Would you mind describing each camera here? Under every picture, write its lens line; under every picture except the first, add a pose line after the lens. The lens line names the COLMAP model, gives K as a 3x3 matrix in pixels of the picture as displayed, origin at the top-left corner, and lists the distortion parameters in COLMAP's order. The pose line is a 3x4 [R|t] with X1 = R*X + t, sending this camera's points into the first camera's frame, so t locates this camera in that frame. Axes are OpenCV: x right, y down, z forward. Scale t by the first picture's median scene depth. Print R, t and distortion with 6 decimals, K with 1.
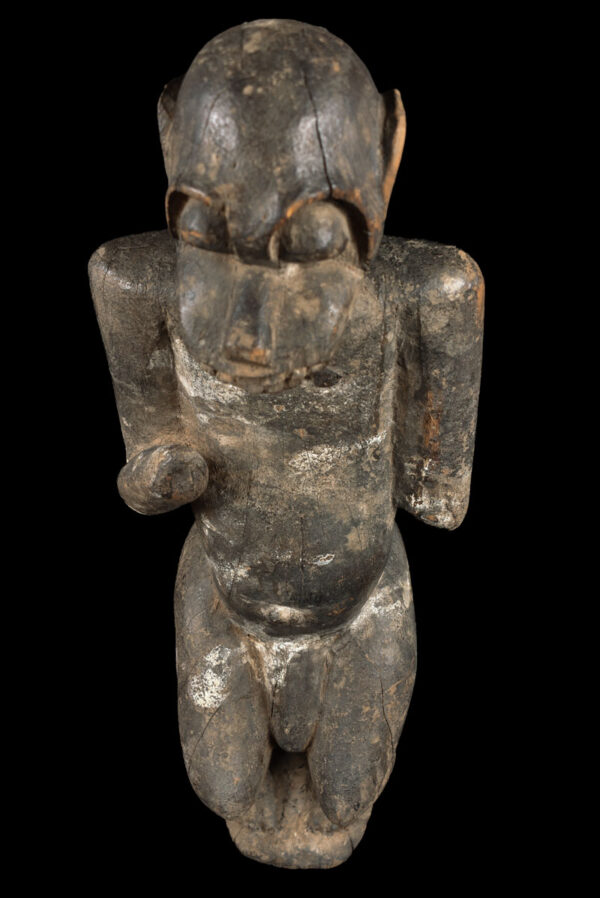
lens RADIAL K [[1040.5, 0, 298.3], [0, 1040.5, 450.9], [0, 0, 1]] dist [-0.041022, 0.000000]
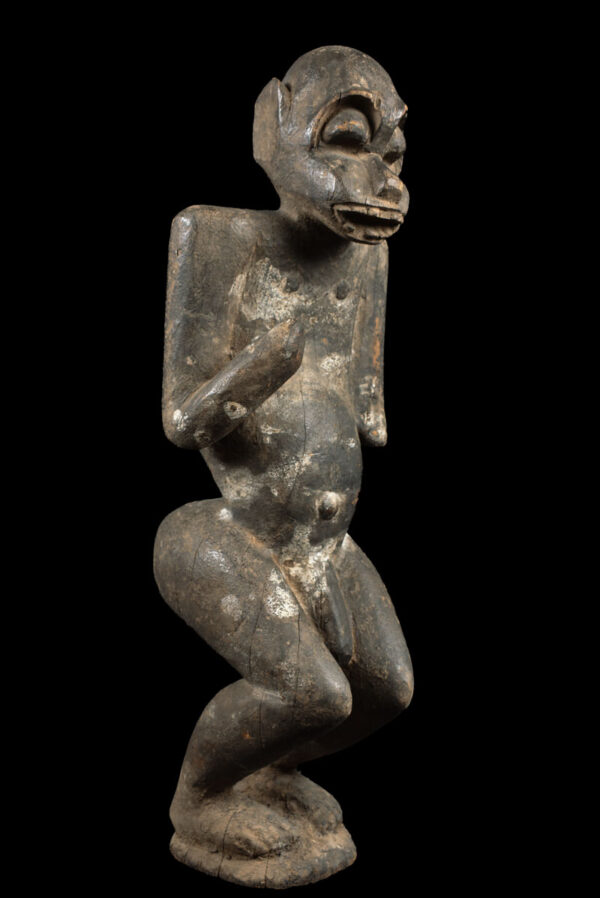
lens RADIAL K [[1040.5, 0, 302.2], [0, 1040.5, 450.3], [0, 0, 1]] dist [-0.041022, 0.000000]
pose [[0.659620, 0.014980, 0.751450, -1.037003], [0.443642, 0.799290, -0.405361, 0.635639], [-0.606699, 0.600759, 0.520581, 0.356797]]
